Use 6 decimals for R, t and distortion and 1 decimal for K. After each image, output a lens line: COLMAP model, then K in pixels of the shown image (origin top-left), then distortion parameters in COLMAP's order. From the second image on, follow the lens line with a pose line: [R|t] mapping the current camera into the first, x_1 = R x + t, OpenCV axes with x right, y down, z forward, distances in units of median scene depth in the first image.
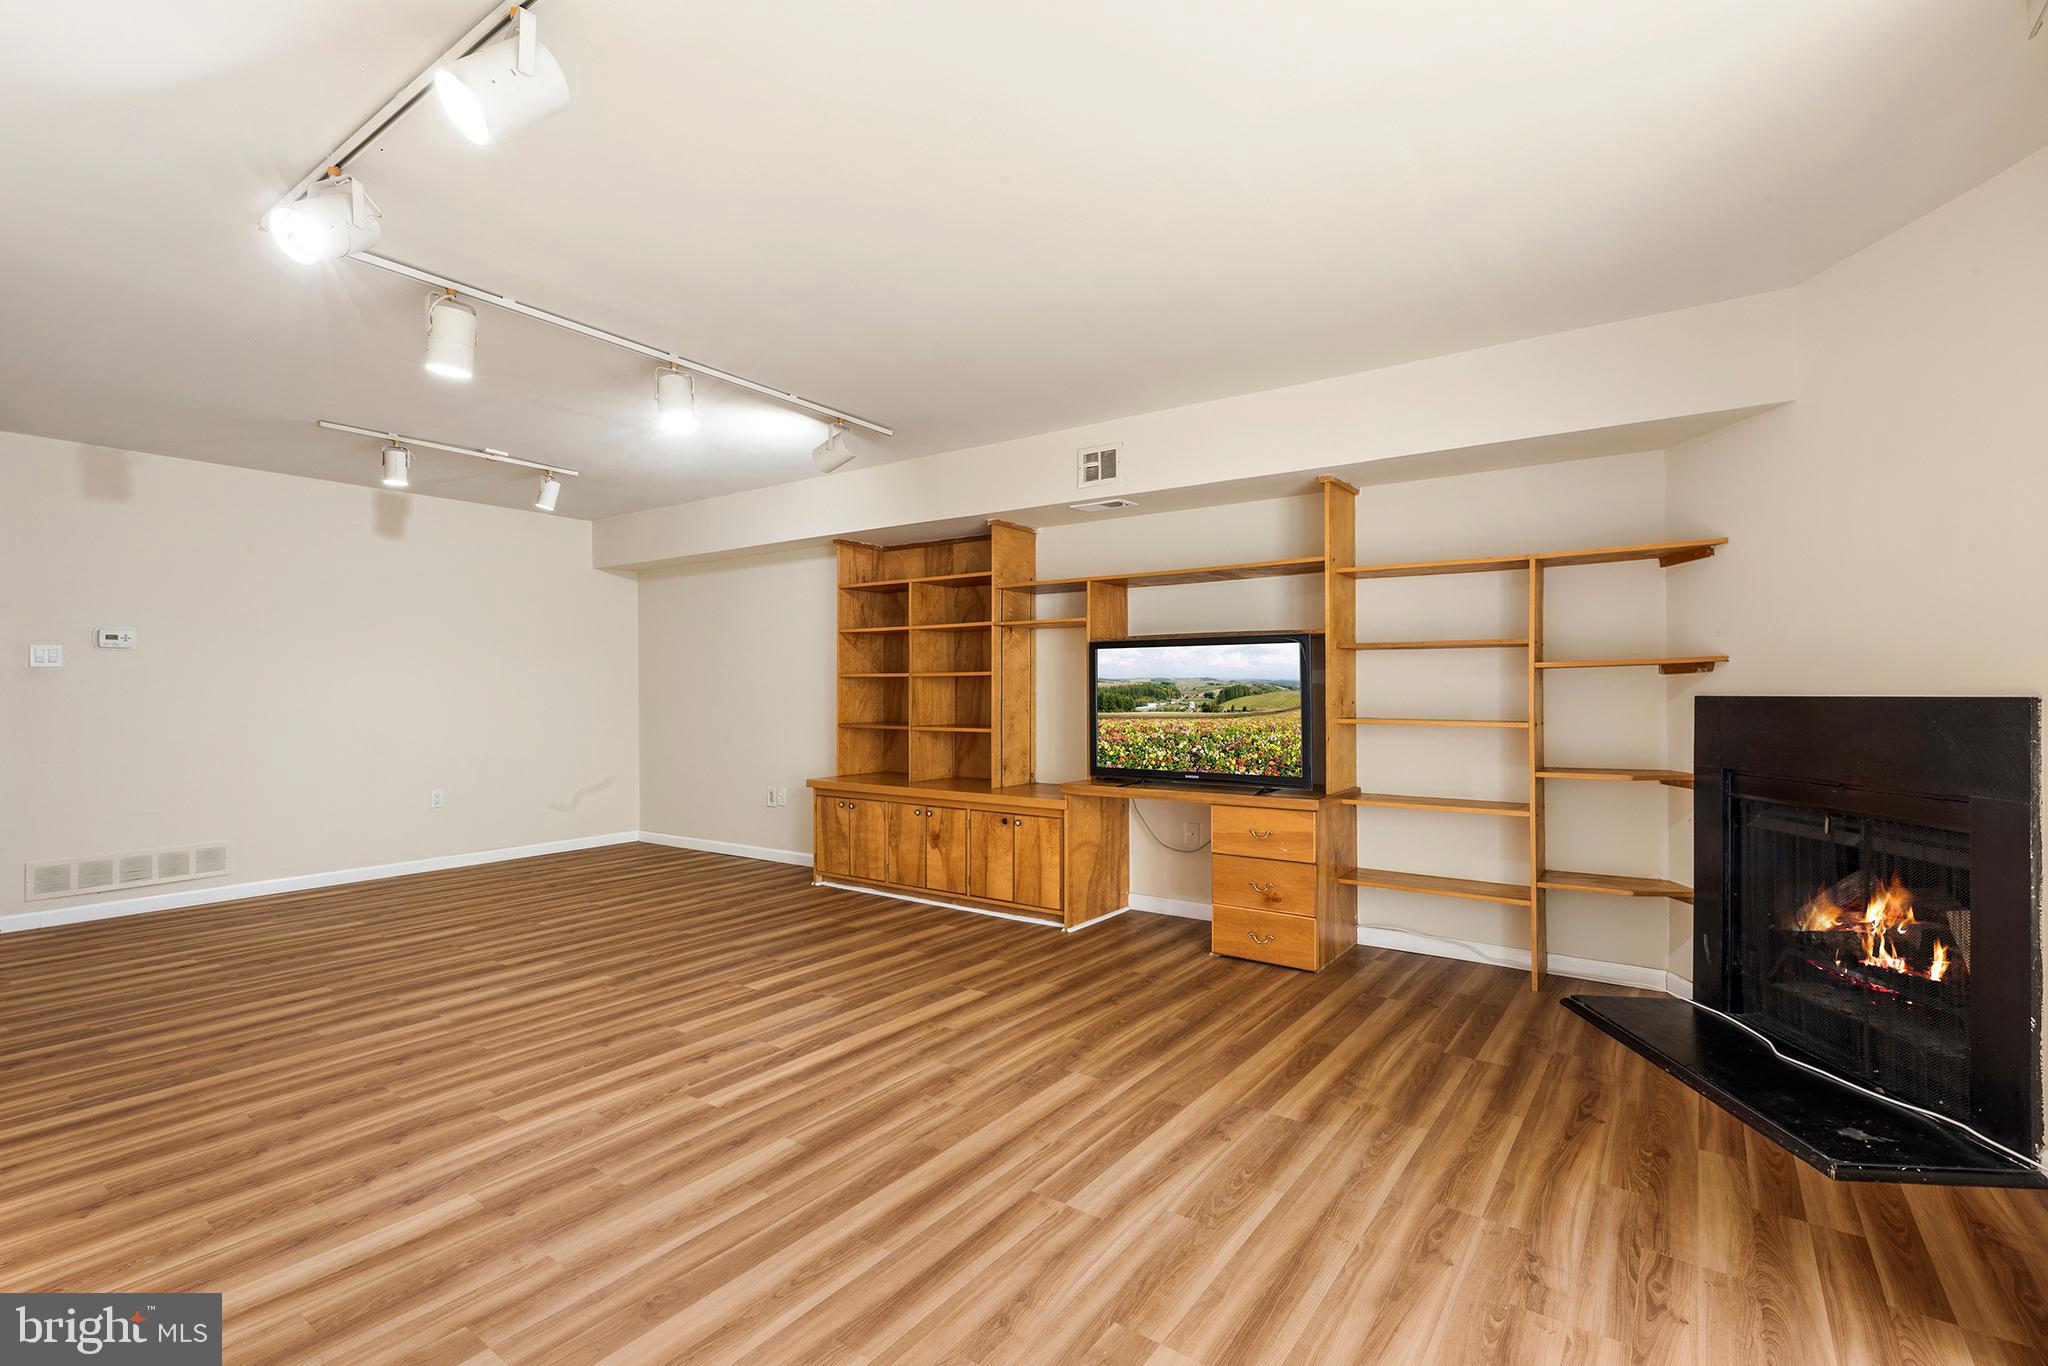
lens RADIAL K [[922.6, 0, 1027.1], [0, 922.6, 683.1], [0, 0, 1]] dist [0.001870, 0.000358]
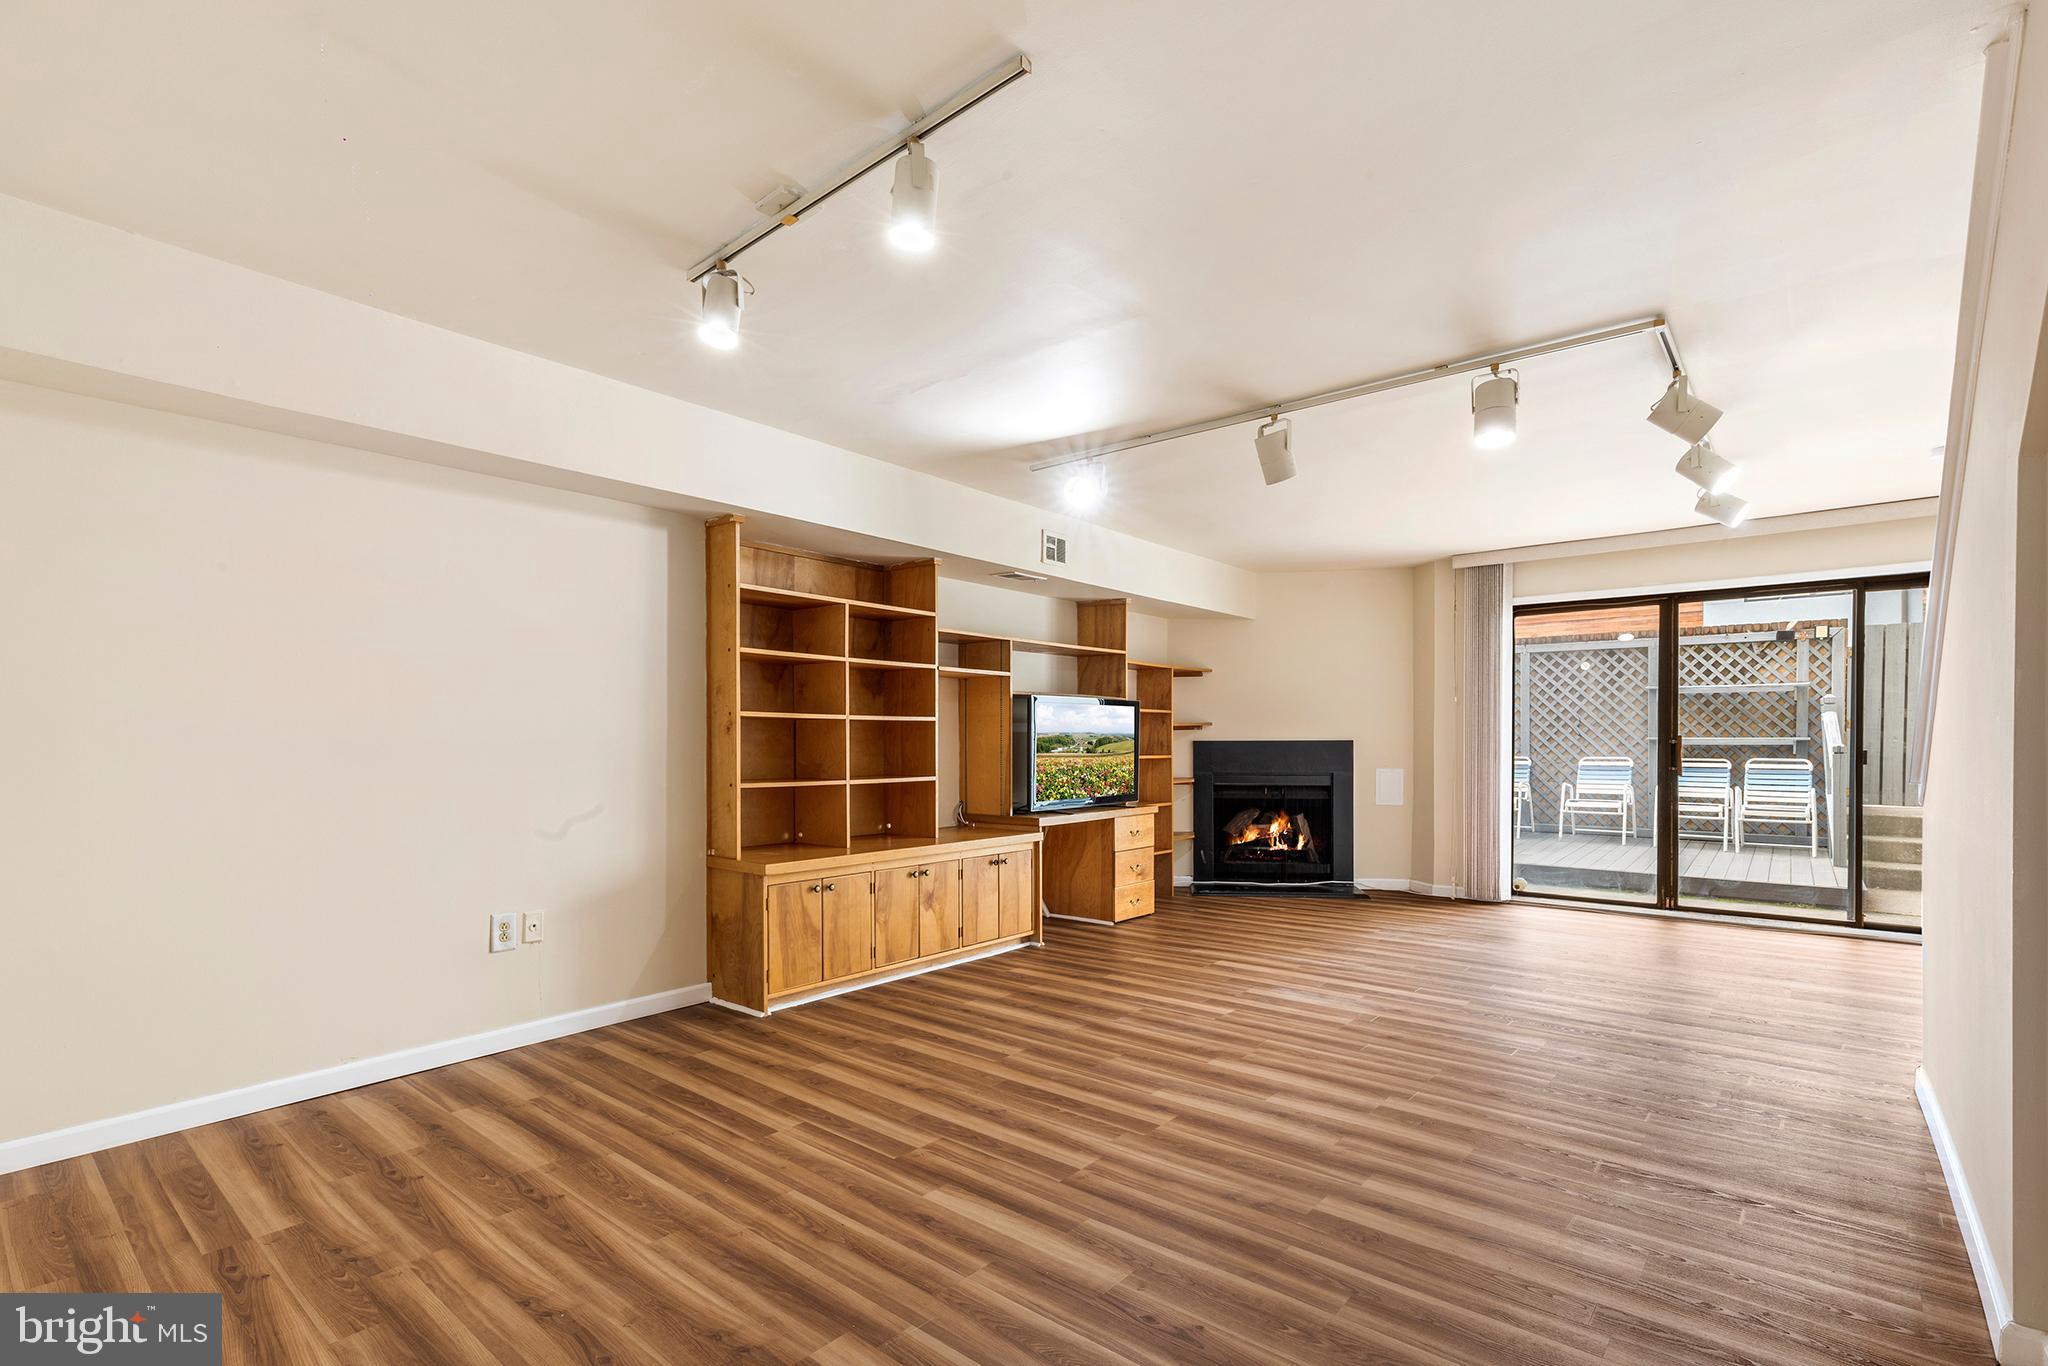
lens RADIAL K [[954.4, 0, 1020.7], [0, 954.4, 746.1], [0, 0, 1]] dist [0.000949, 0.000391]
pose [[0.077723, -0.003946, 0.996967, -1.492951], [-0.007396, 0.999962, 0.004535, 0.019059], [-0.996948, -0.007726, 0.077691, 1.216319]]
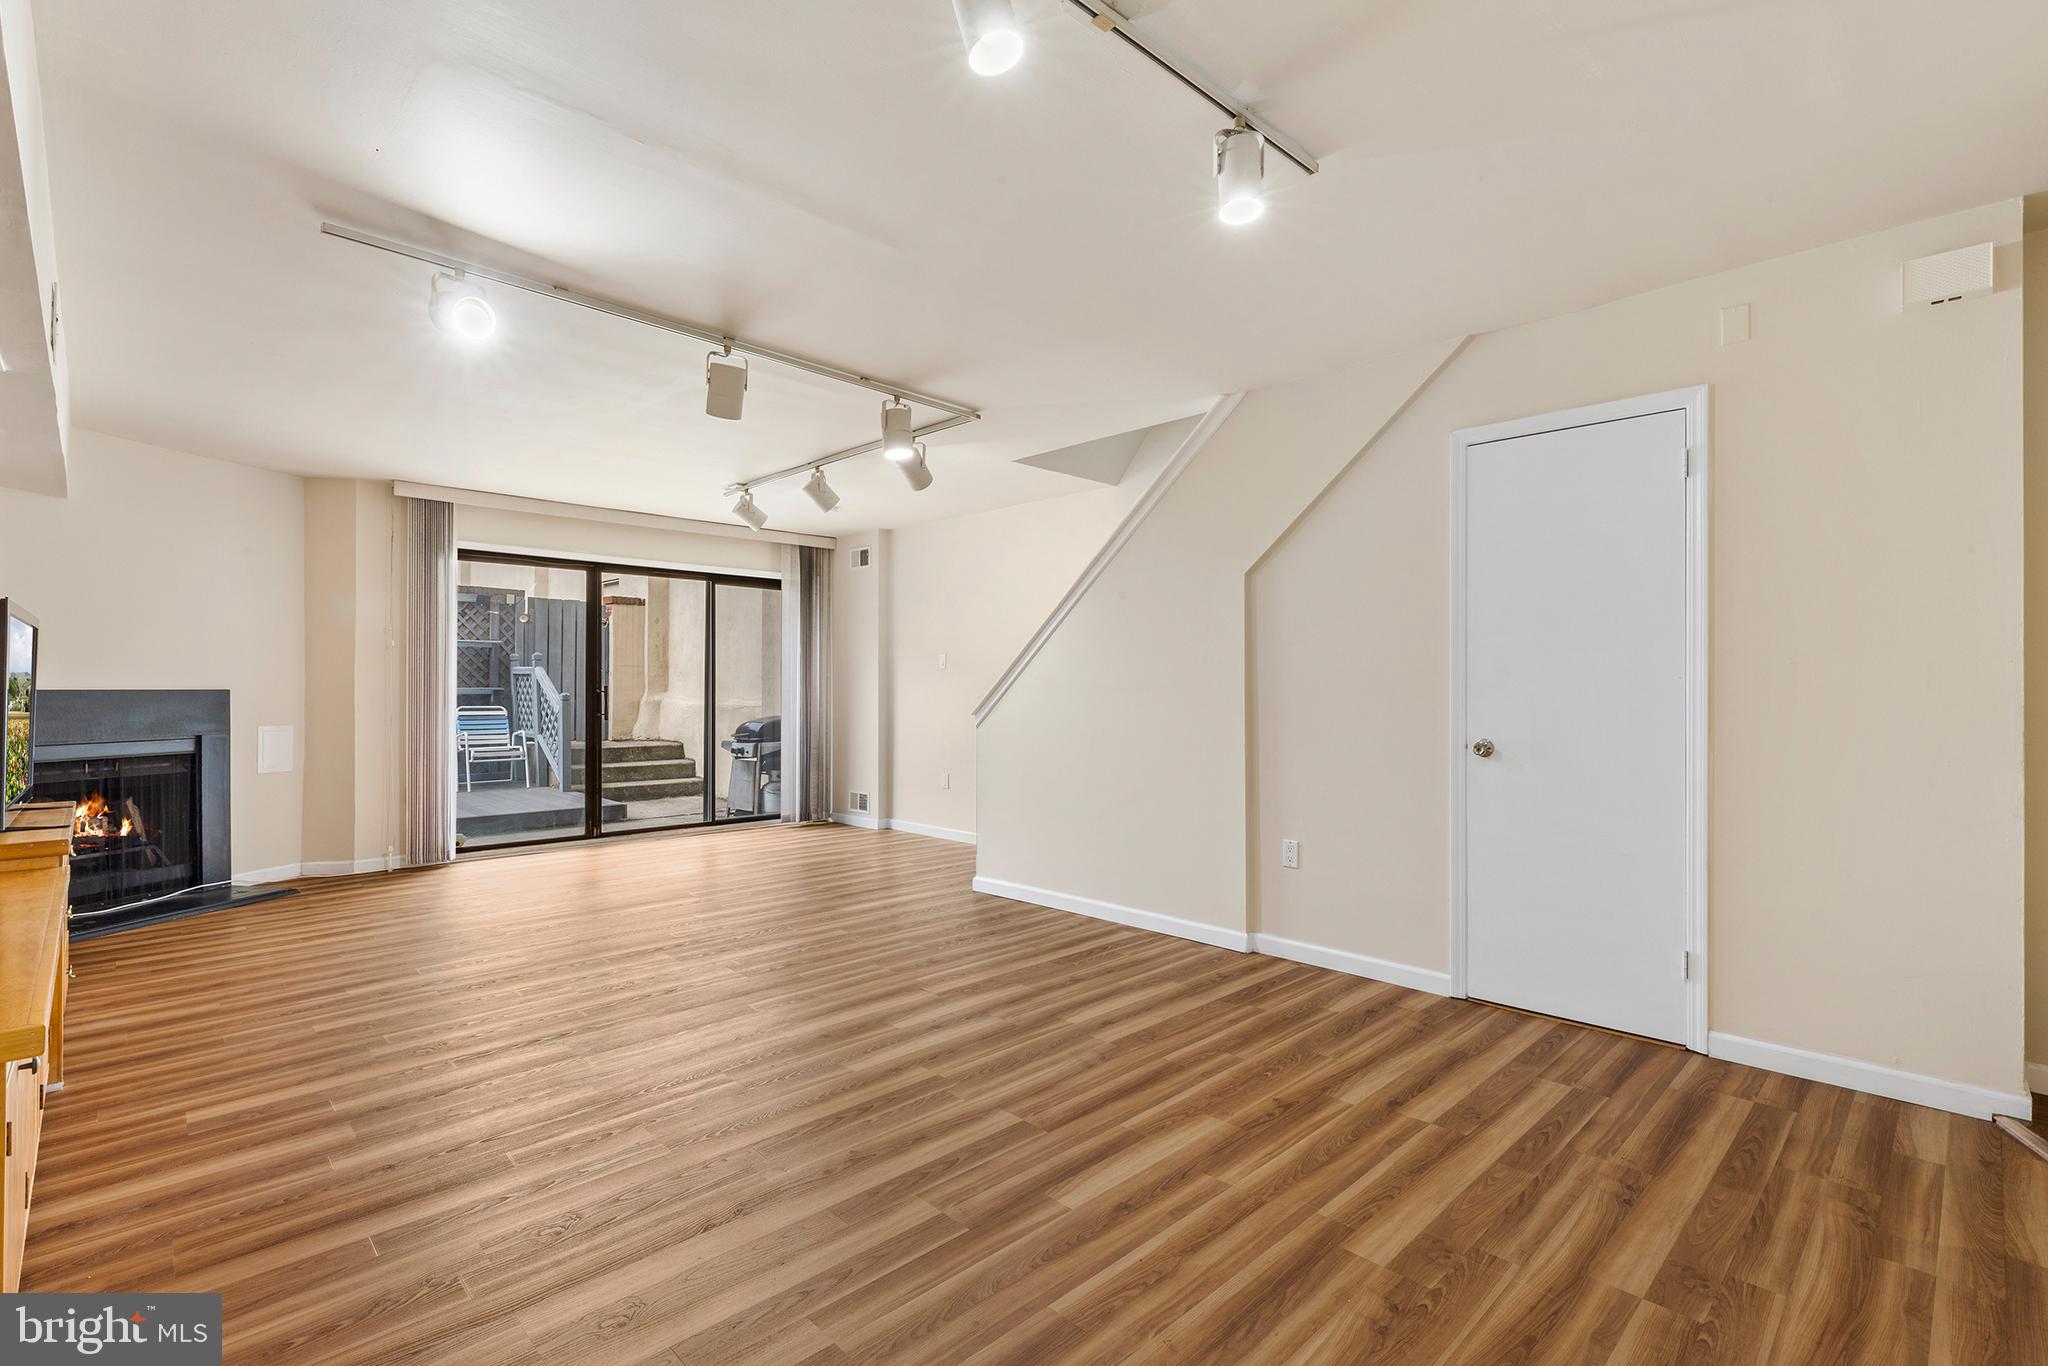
lens RADIAL K [[922.6, 0, 1027.1], [0, 922.6, 683.1], [0, 0, 1]] dist [0.001870, 0.000358]
pose [[-0.985736, 0.000814, 0.168298, -0.874305], [-0.002096, 0.999851, -0.017109, 0.024197], [-0.168287, -0.017218, -0.985588, 1.936364]]
